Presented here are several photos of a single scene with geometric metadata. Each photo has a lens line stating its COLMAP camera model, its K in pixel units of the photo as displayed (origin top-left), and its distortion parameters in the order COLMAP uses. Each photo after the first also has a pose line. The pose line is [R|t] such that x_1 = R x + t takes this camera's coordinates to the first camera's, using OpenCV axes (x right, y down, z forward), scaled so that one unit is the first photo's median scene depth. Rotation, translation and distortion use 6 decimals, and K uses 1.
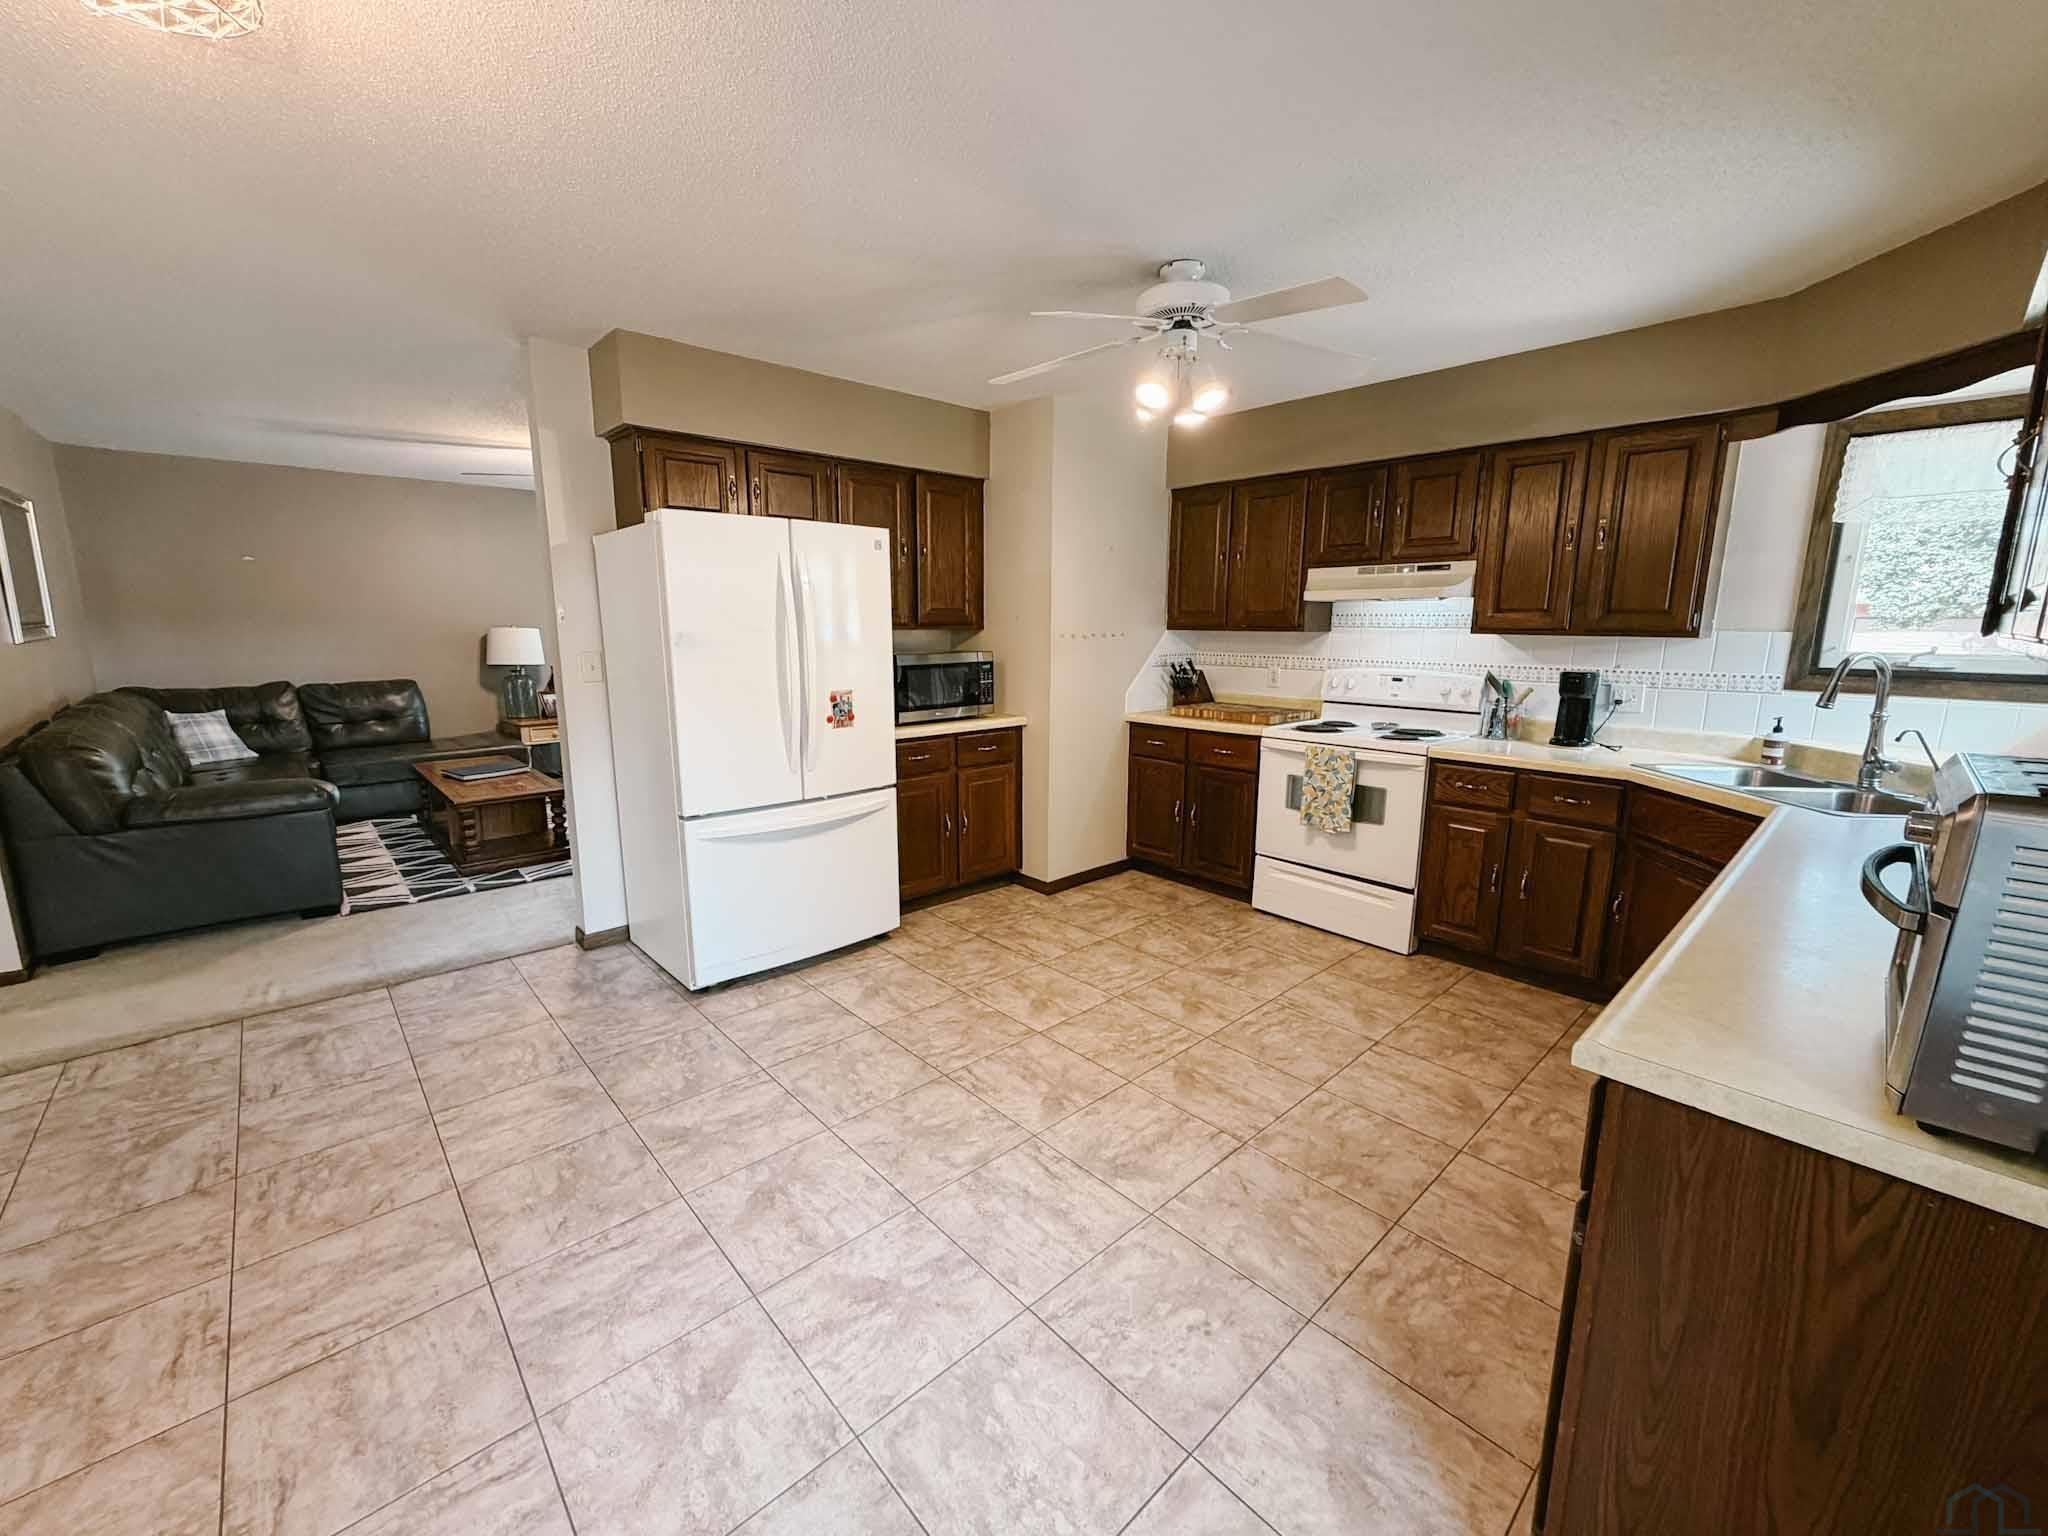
lens RADIAL K [[817.8, 0, 1016.0], [0, 817.8, 769.0], [0, 0, 1]] dist [0.000027, 0.000236]
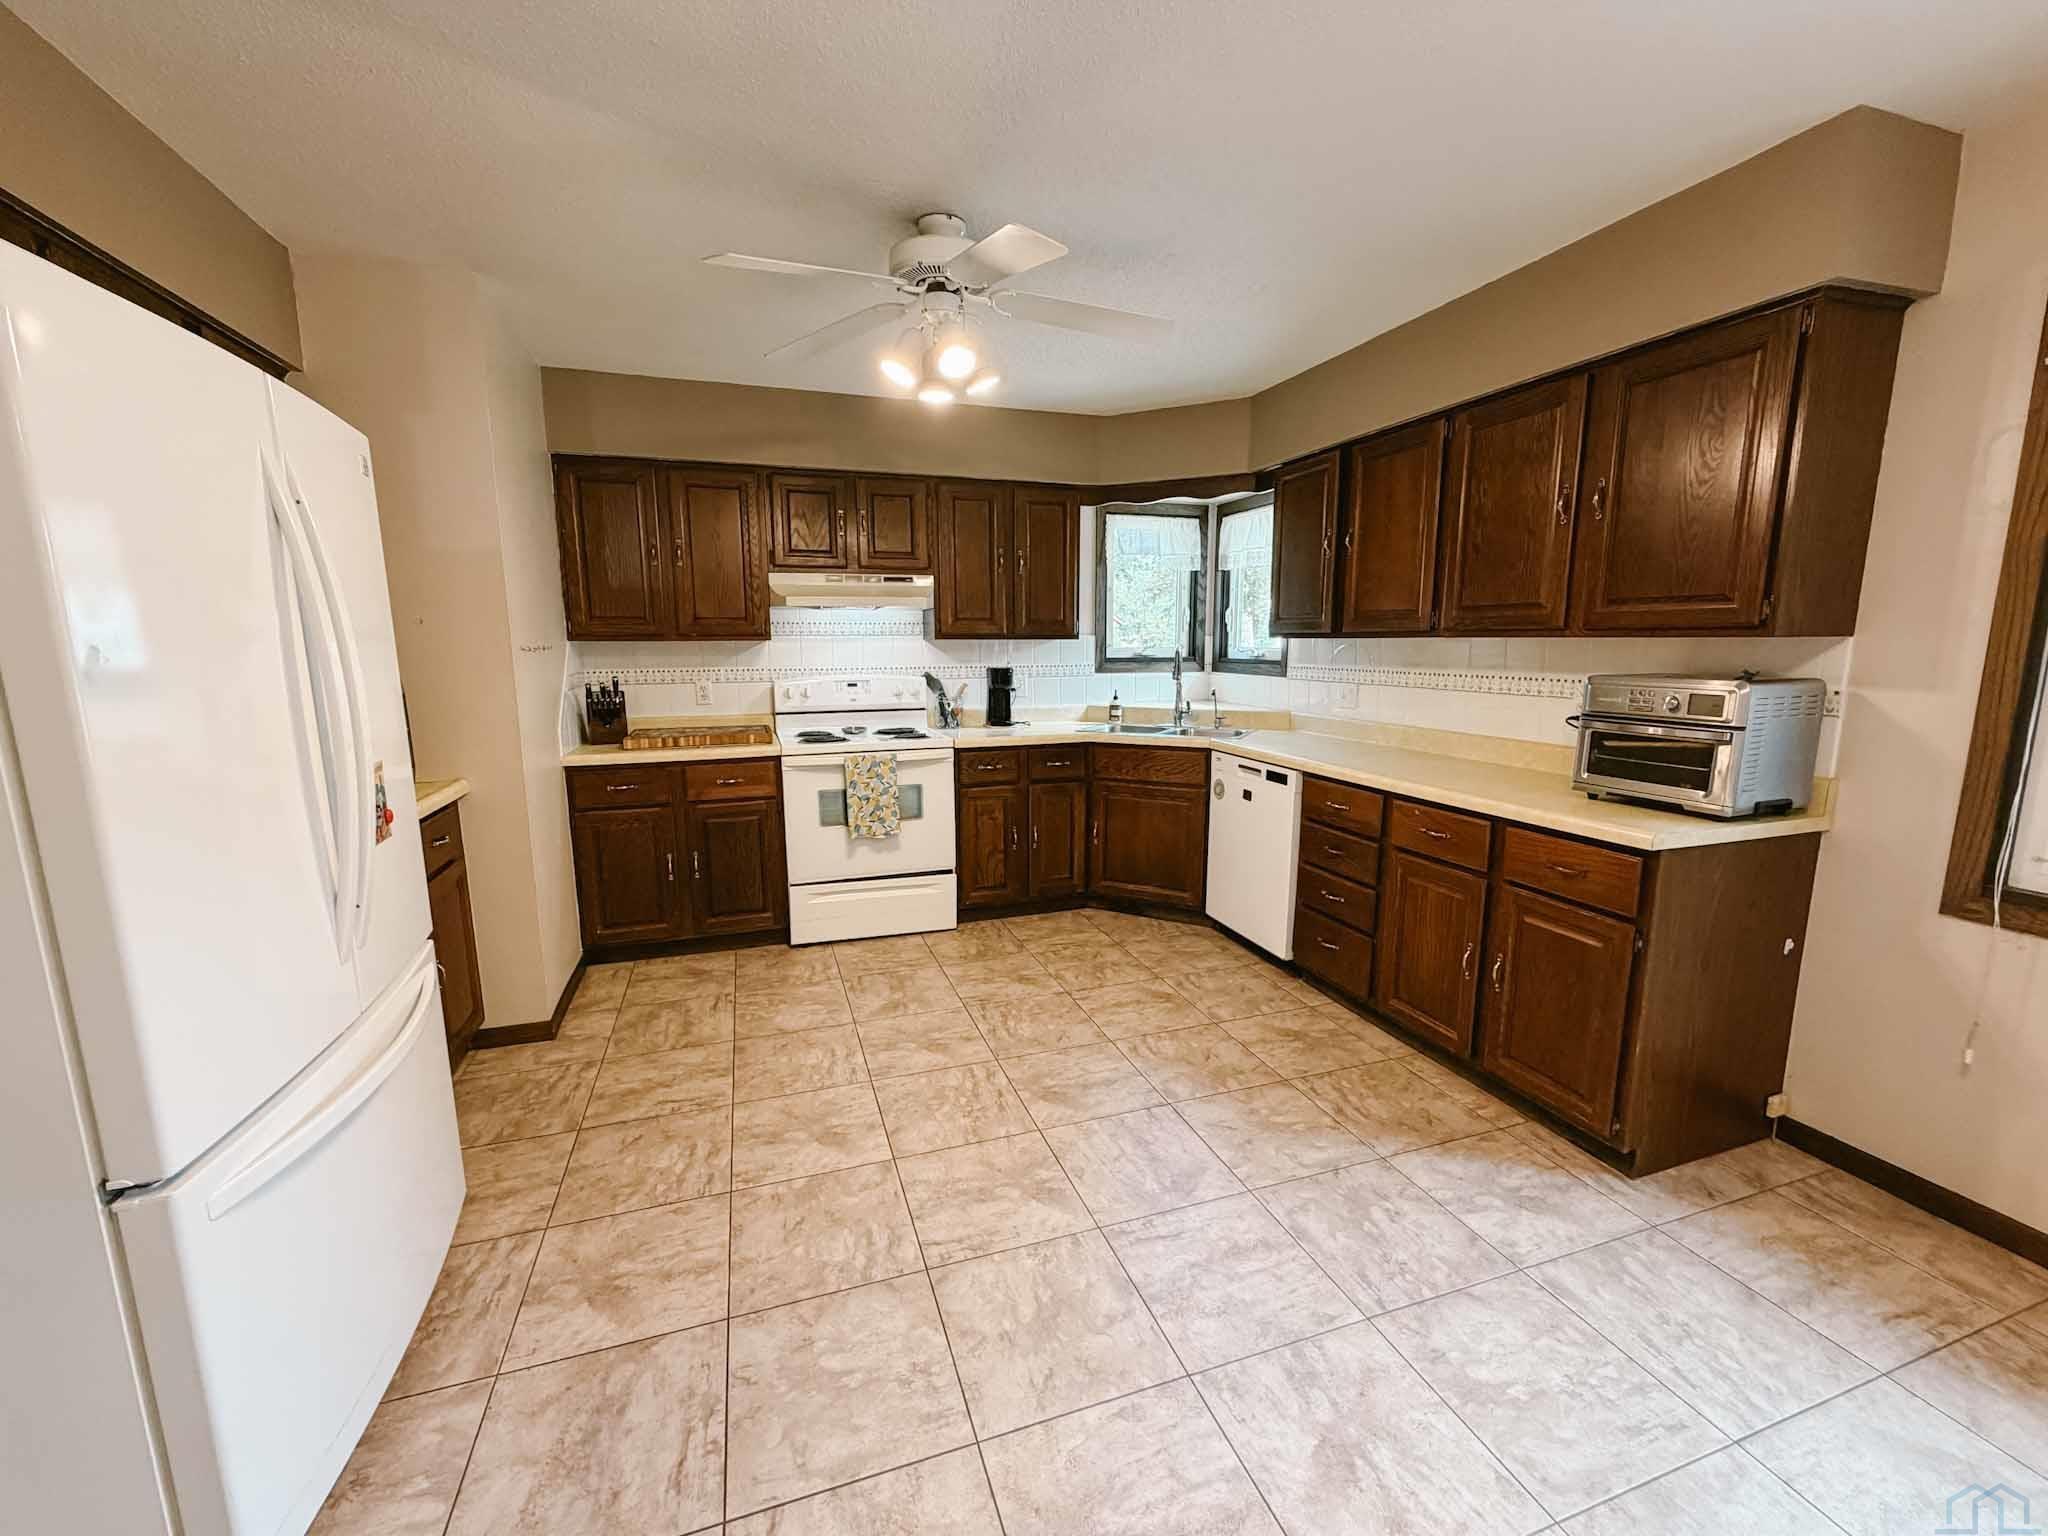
lens RADIAL K [[817.8, 0, 1016.0], [0, 817.8, 769.0], [0, 0, 1]] dist [0.000027, 0.000236]
pose [[0.405966, -0.148835, 0.901687, -0.498770], [0.168753, 0.981891, 0.086096, -0.072611], [-0.898173, 0.117210, 0.423731, 0.473997]]
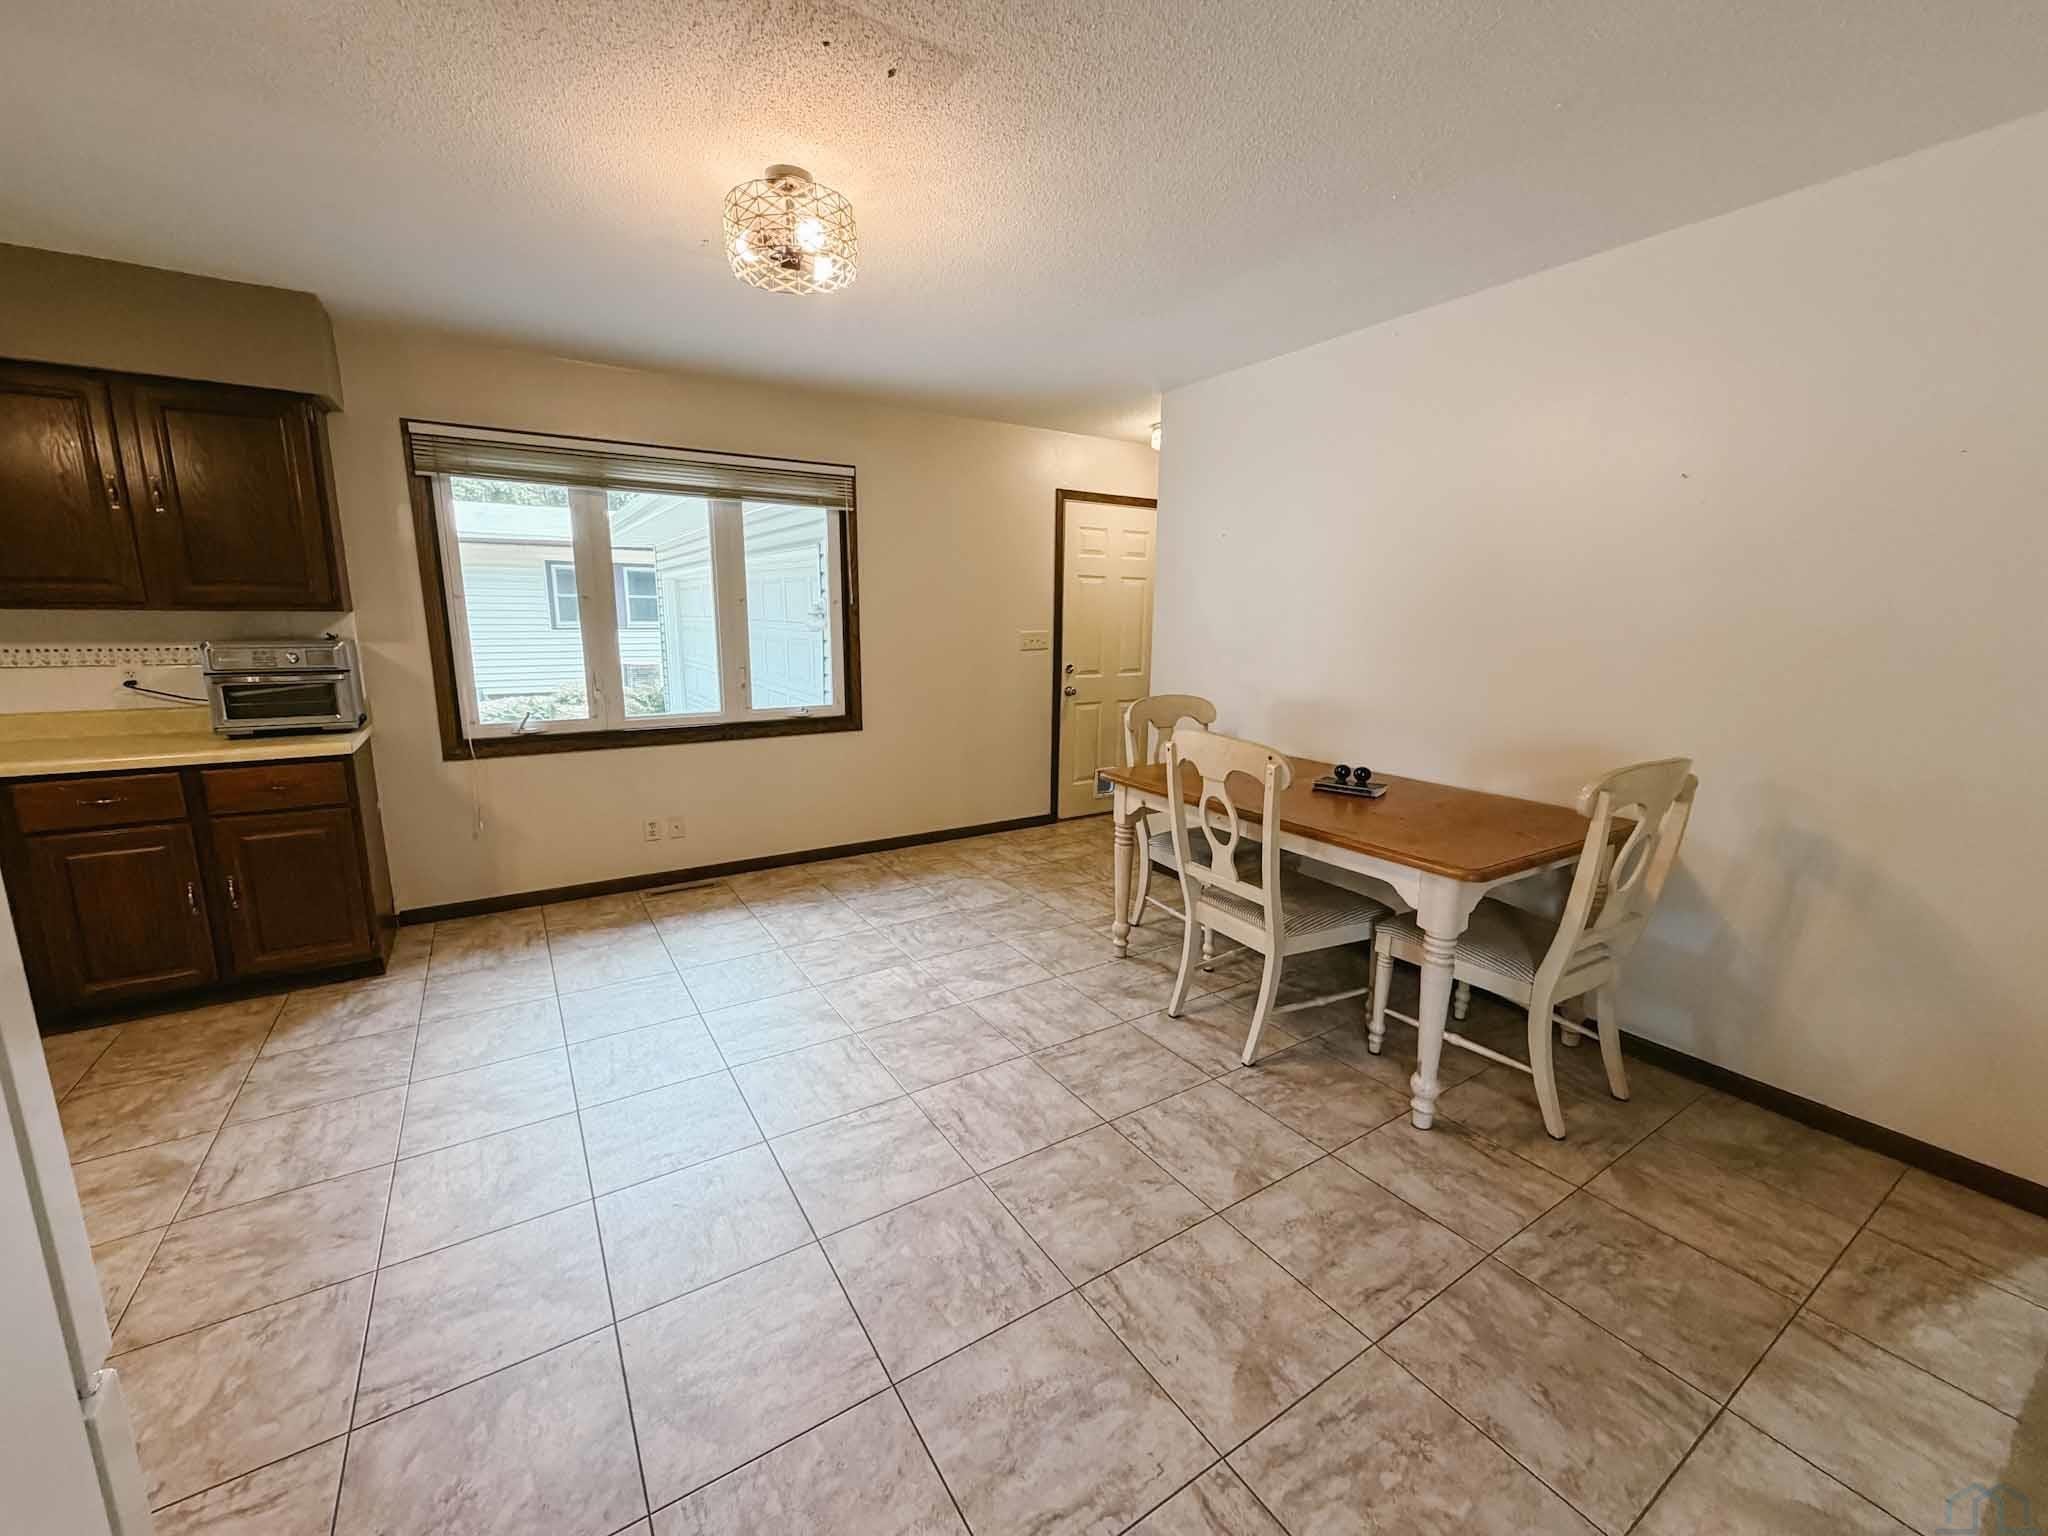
lens RADIAL K [[817.8, 0, 1016.0], [0, 817.8, 769.0], [0, 0, 1]] dist [0.000027, 0.000236]
pose [[-0.985073, -0.045160, 0.166107, -0.657208], [0.017759, 0.933162, 0.359017, -0.180645], [-0.171218, 0.356608, -0.918431, 1.028525]]
